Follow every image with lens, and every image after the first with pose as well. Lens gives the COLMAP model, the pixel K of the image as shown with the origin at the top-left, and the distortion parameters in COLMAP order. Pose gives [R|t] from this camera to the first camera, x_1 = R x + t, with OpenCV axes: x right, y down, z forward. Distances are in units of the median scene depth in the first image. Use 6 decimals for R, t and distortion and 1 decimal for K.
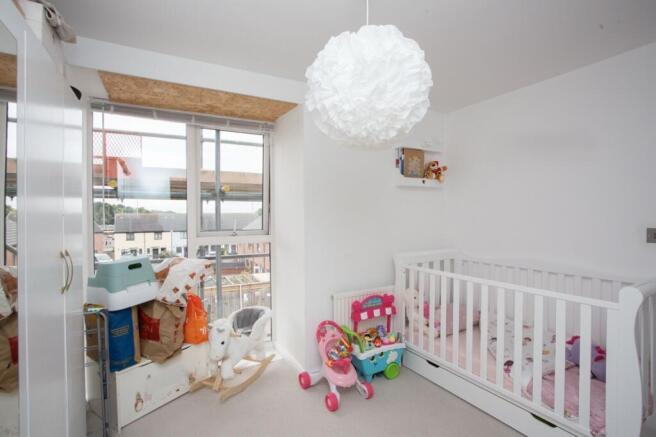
lens RADIAL K [[323.0, 0, 328.0], [0, 323.0, 218.5], [0, 0, 1]] dist [-0.021264, 0.000736]
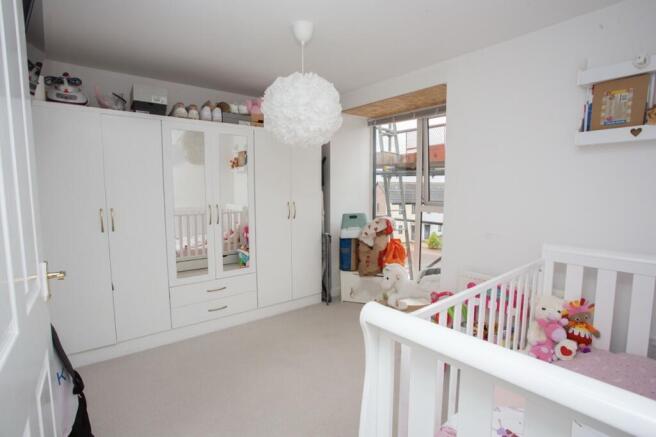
lens RADIAL K [[323.0, 0, 328.0], [0, 323.0, 218.5], [0, 0, 1]] dist [-0.021264, 0.000736]
pose [[0.187289, 0.102552, -0.976937, 0.980688], [-0.008481, 0.994667, 0.102787, -0.020545], [0.982268, -0.010965, 0.187160, 0.474543]]
